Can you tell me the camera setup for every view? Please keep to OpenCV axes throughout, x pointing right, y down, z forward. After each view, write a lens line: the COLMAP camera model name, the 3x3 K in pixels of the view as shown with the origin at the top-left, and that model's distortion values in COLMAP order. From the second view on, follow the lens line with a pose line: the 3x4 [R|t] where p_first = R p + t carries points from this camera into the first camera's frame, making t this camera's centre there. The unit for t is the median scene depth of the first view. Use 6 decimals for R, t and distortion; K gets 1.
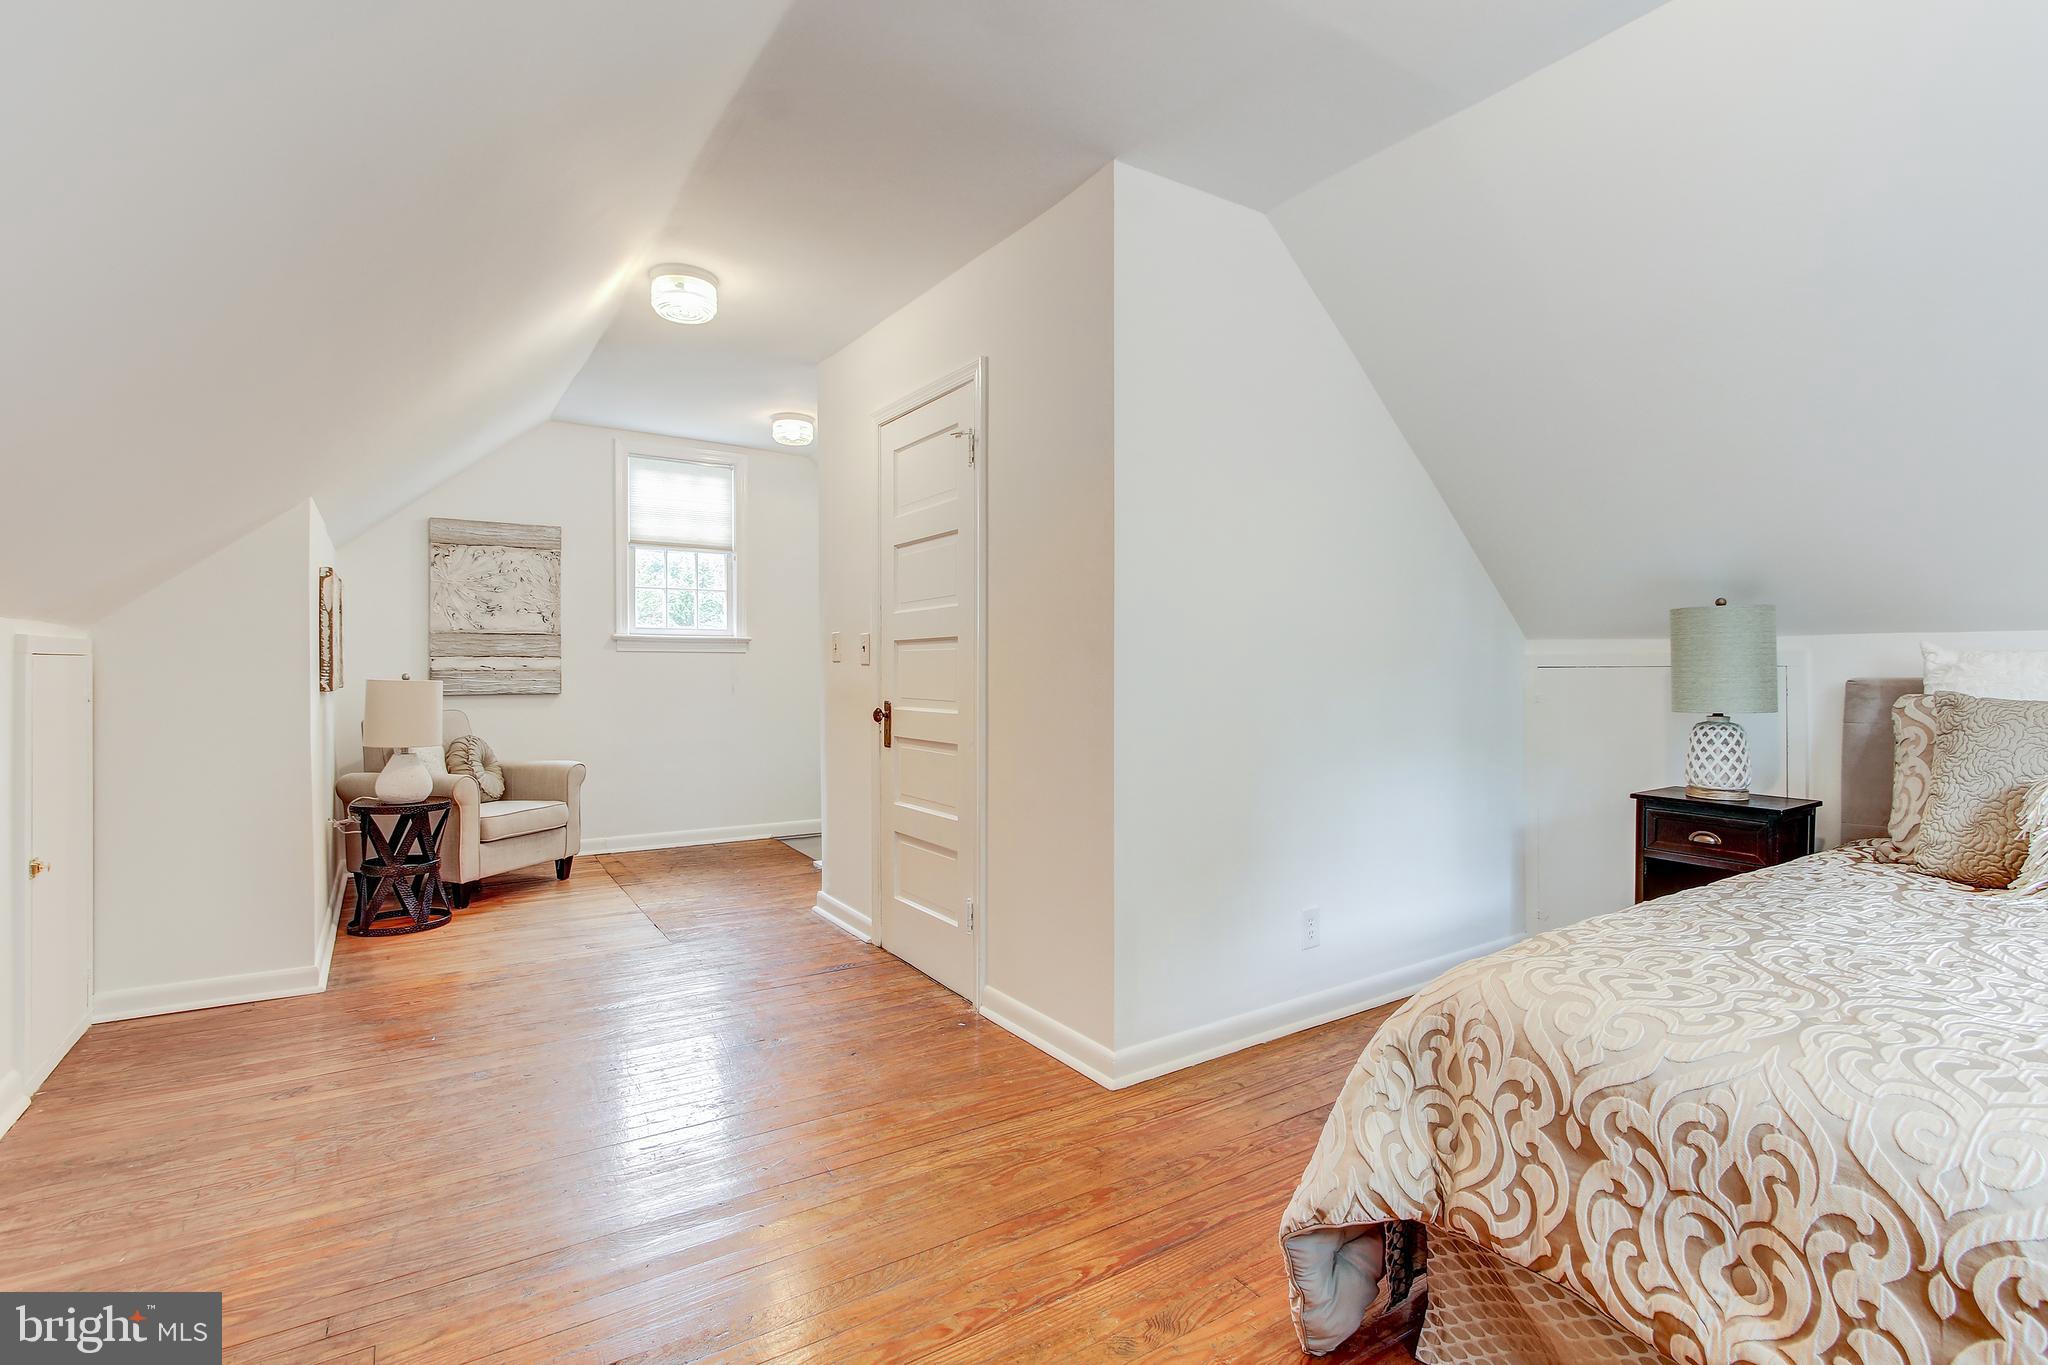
lens RADIAL K [[951.3, 0, 1033.9], [0, 951.3, 674.5], [0, 0, 1]] dist [-0.002602, 0.004548]
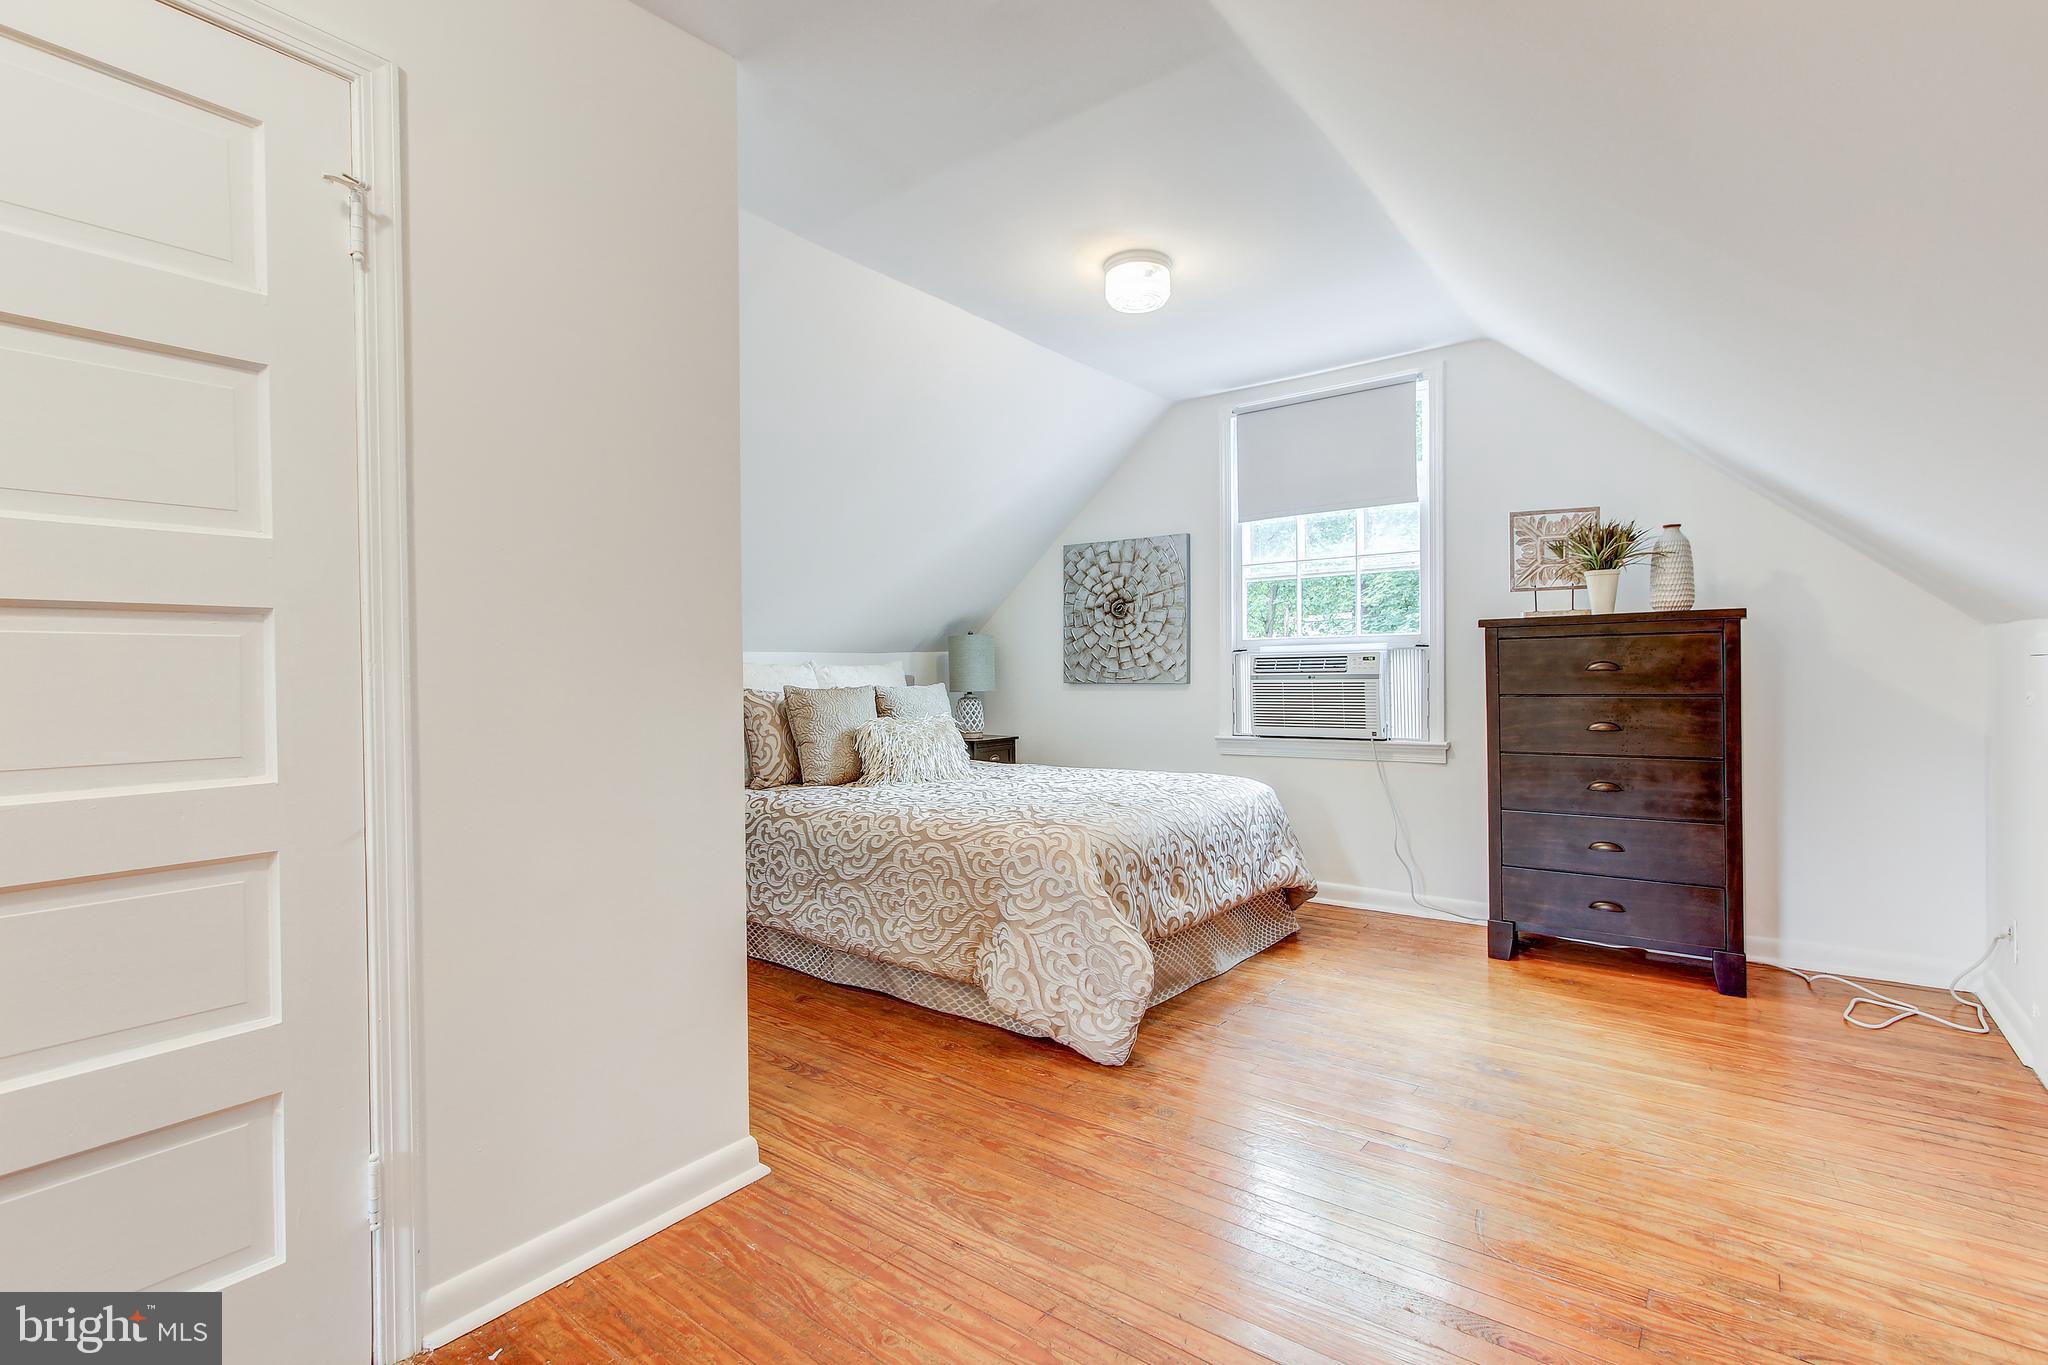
lens RADIAL K [[951.3, 0, 1033.9], [0, 951.3, 674.5], [0, 0, 1]] dist [-0.002602, 0.004548]
pose [[-0.334147, -0.006943, 0.942495, -1.499515], [0.009208, 0.999901, 0.010631, -0.026779], [-0.942476, 0.012231, -0.334050, 1.992214]]
